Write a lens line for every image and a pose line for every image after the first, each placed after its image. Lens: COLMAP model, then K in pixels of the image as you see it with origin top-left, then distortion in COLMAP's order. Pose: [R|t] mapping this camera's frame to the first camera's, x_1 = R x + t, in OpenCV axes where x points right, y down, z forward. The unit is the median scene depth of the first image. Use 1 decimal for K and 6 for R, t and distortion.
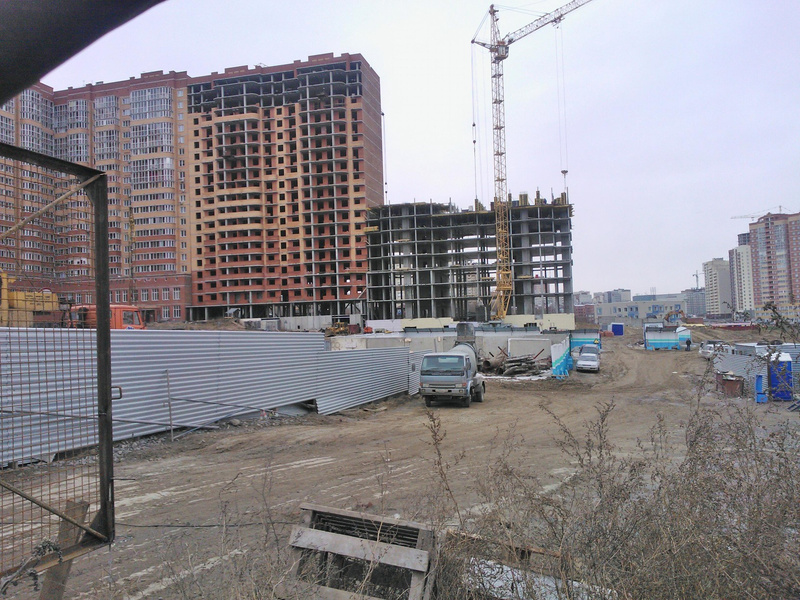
lens RADIAL K [[670.5, 0, 400.0], [0, 670.5, 300.0], [0, 0, 1]] dist [0.181491, -0.394582]
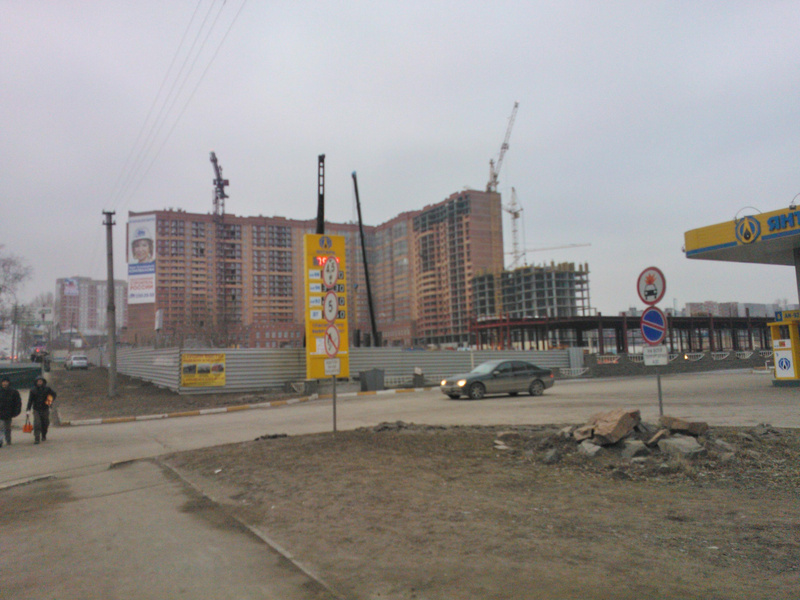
lens RADIAL K [[670.5, 0, 400.0], [0, 670.5, 300.0], [0, 0, 1]] dist [0.181491, -0.394582]
pose [[0.689357, -0.058649, -0.722043, 0.999032], [0.043480, 0.998270, -0.039574, -0.023267], [0.723115, -0.004114, 0.690715, -0.288185]]
